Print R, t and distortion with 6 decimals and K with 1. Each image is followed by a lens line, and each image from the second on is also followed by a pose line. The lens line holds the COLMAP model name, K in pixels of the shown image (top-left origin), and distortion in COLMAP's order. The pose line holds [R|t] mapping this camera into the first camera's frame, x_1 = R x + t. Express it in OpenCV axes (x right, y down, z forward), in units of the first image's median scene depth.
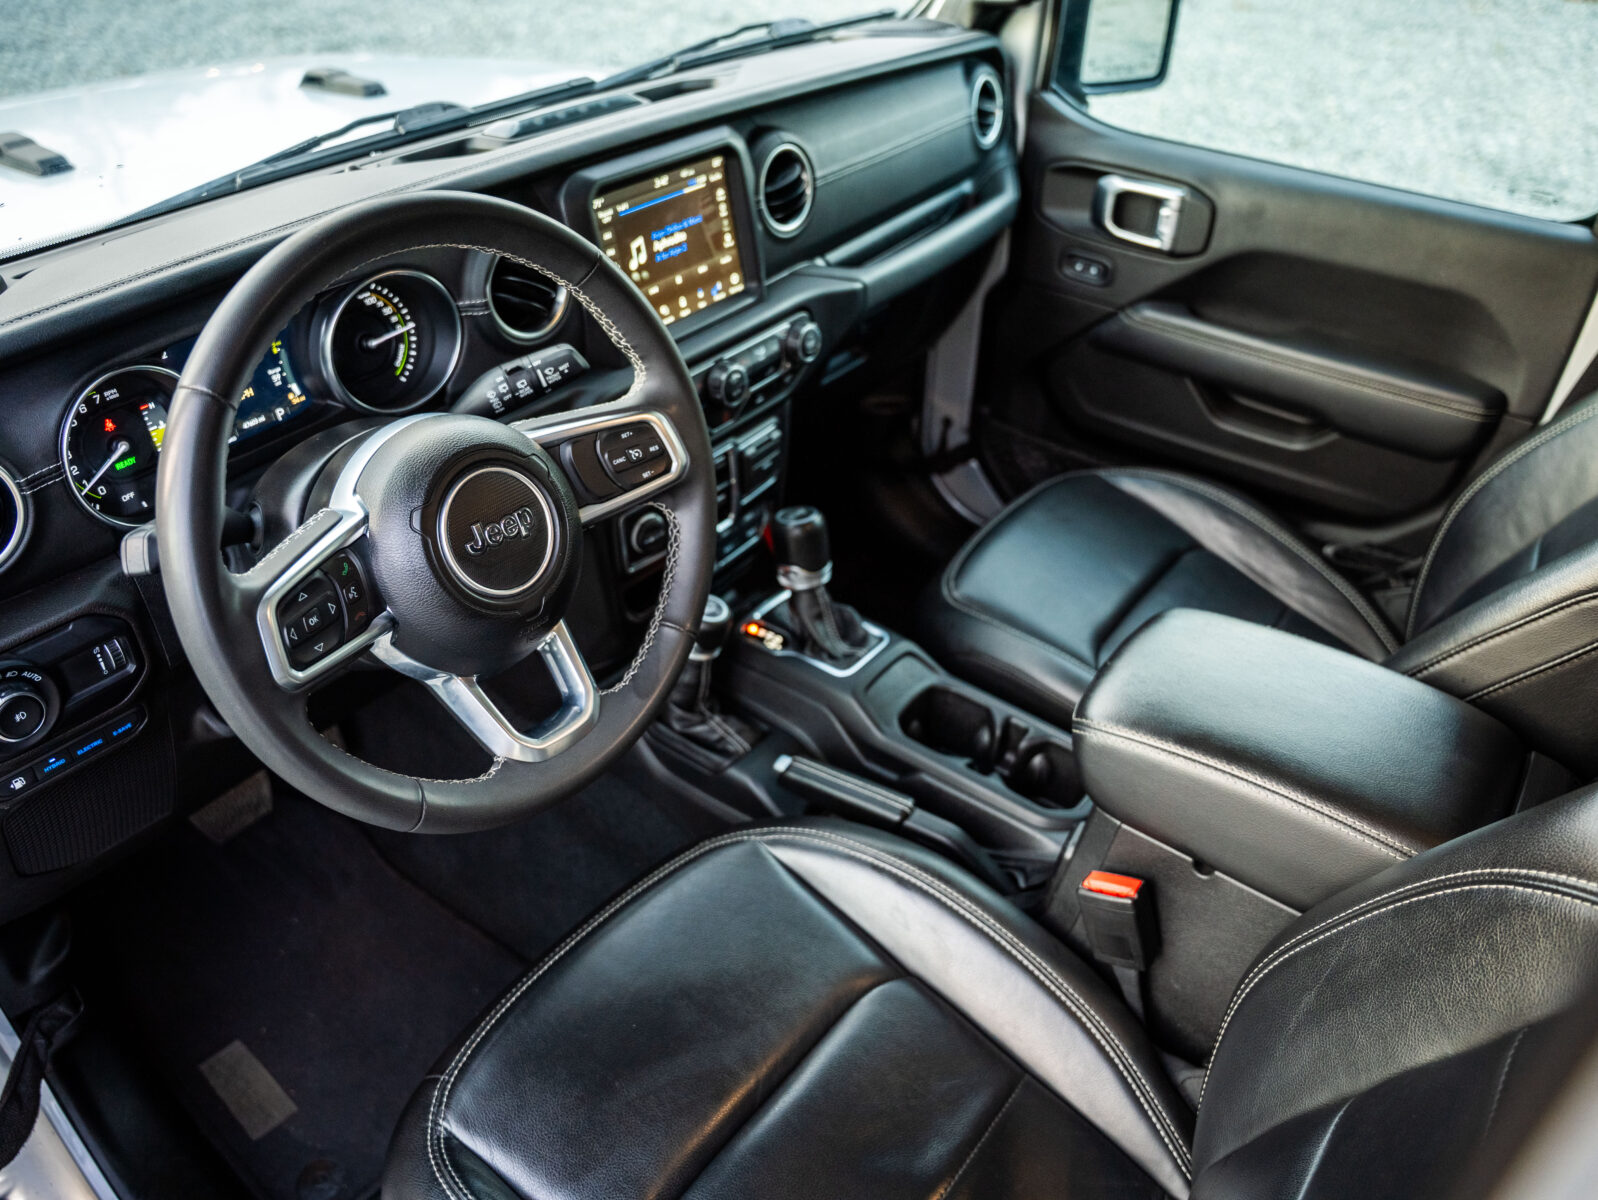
lens RADIAL K [[1218.5, 0, 799.0], [0, 1218.5, 600.0], [0, 0, 1]] dist [-0.200222, 0.157077]
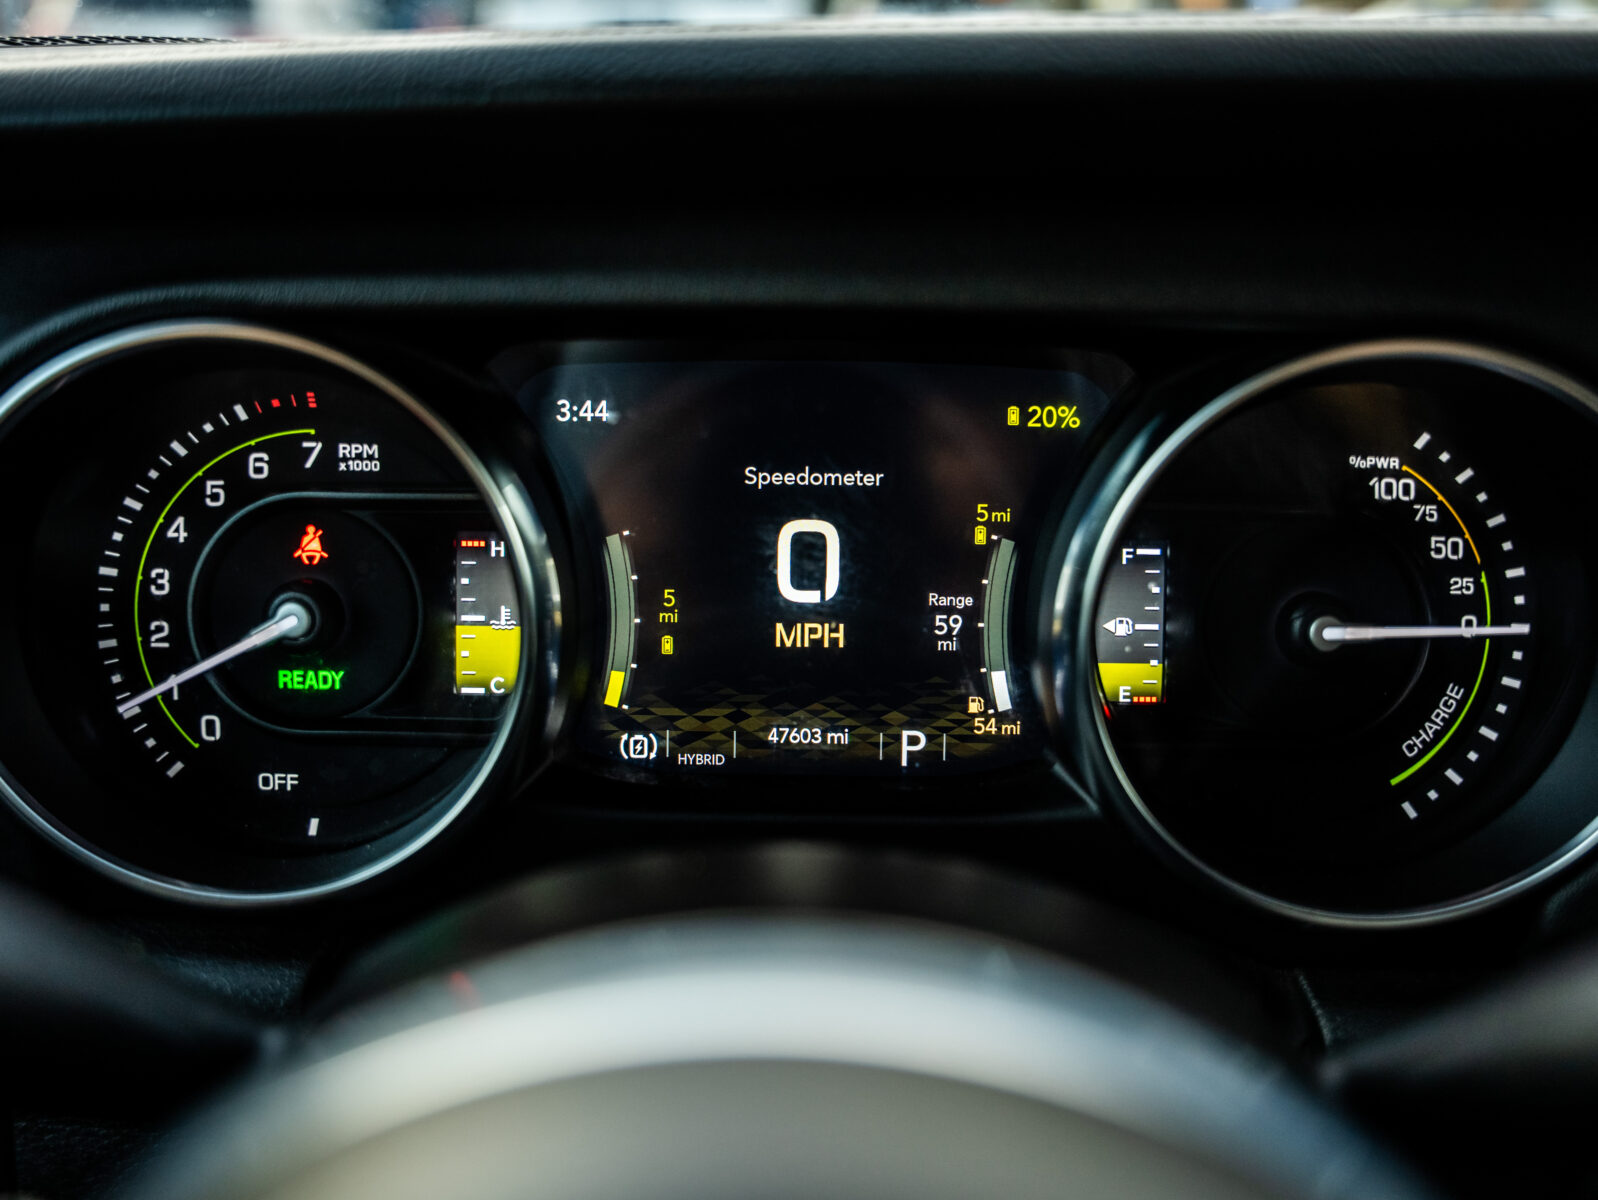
lens RADIAL K [[1674.9, 0, 799.0], [0, 1674.9, 600.0], [0, 0, 1]] dist [-0.092532, -0.004160]
pose [[0.590125, 0.238003, -0.771432, -0.160417], [-0.472109, 0.876871, -0.090617, -0.144478], [0.654879, 0.417675, 0.629827, 0.735682]]
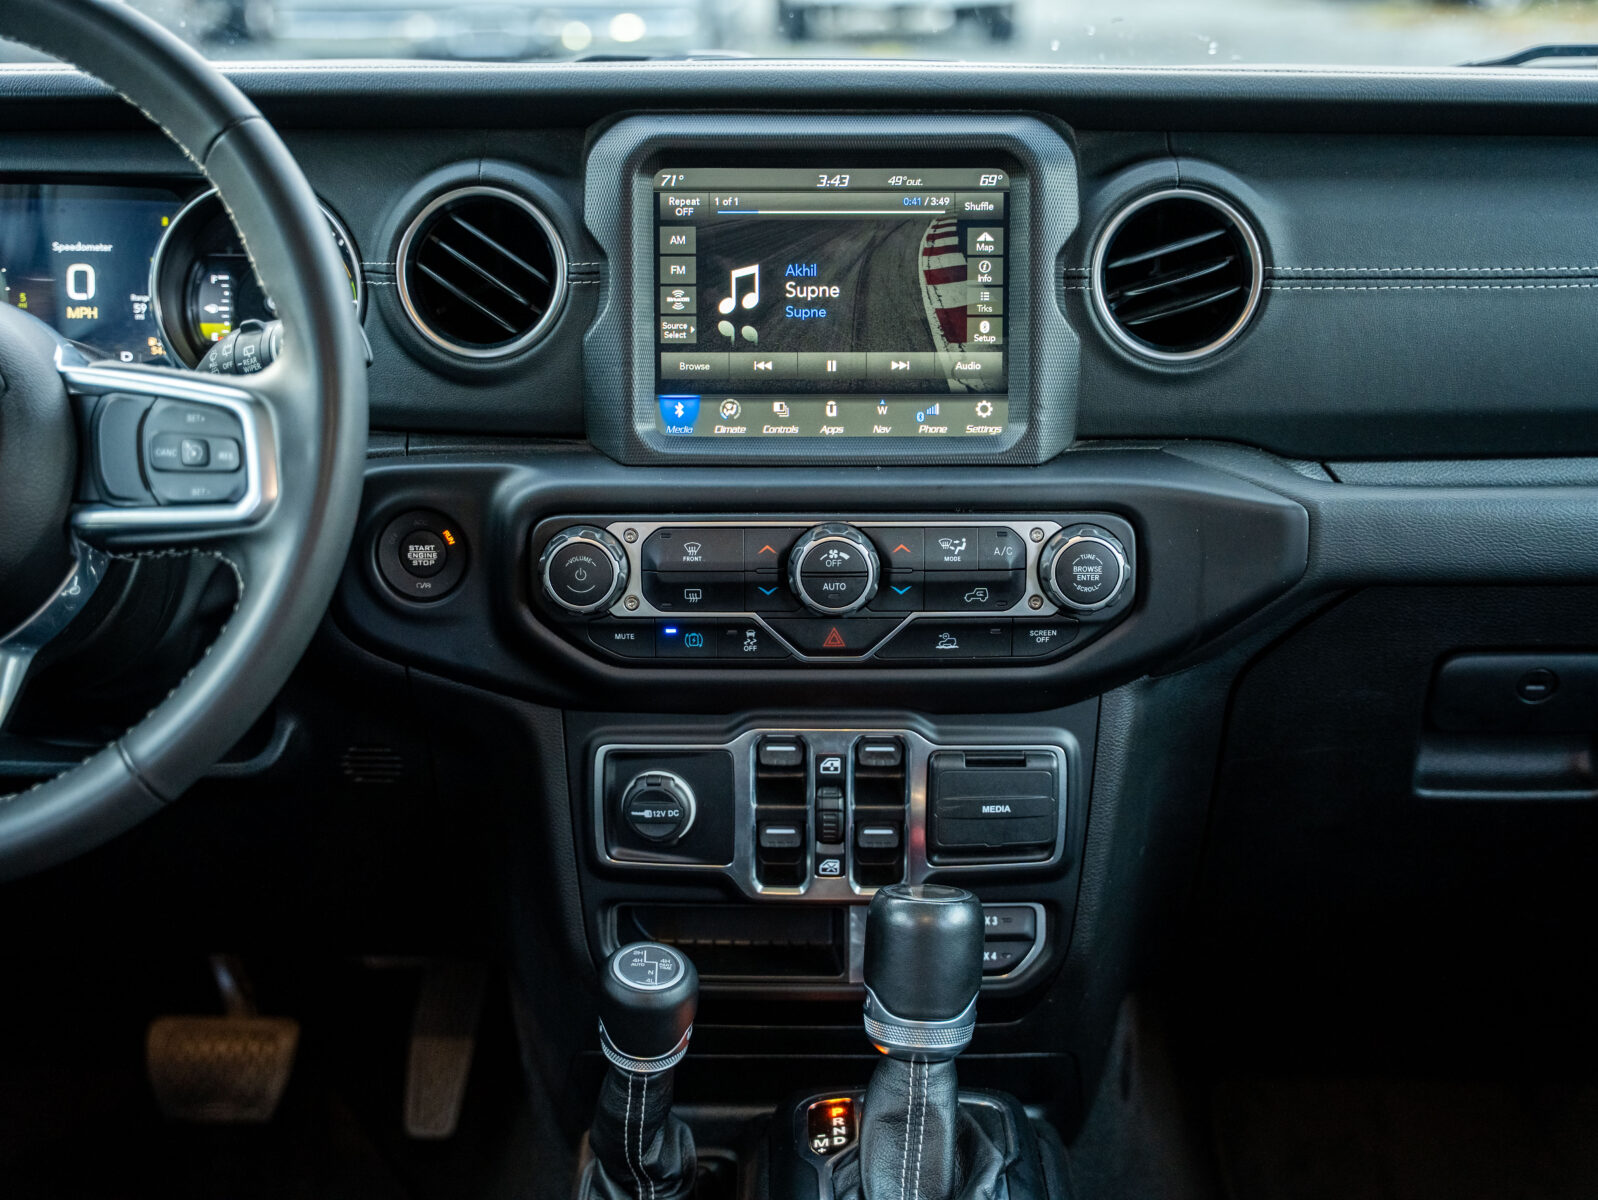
lens RADIAL K [[2298.0, 0, 799.0], [0, 2298.0, 600.0], [0, 0, 1]] dist [0.002039, 0.160672]
pose [[0.611493, 0.204663, -0.764323, 0.878741], [-0.459026, 0.878564, -0.131987, -0.039235], [0.644494, 0.431553, 0.631181, 0.481578]]
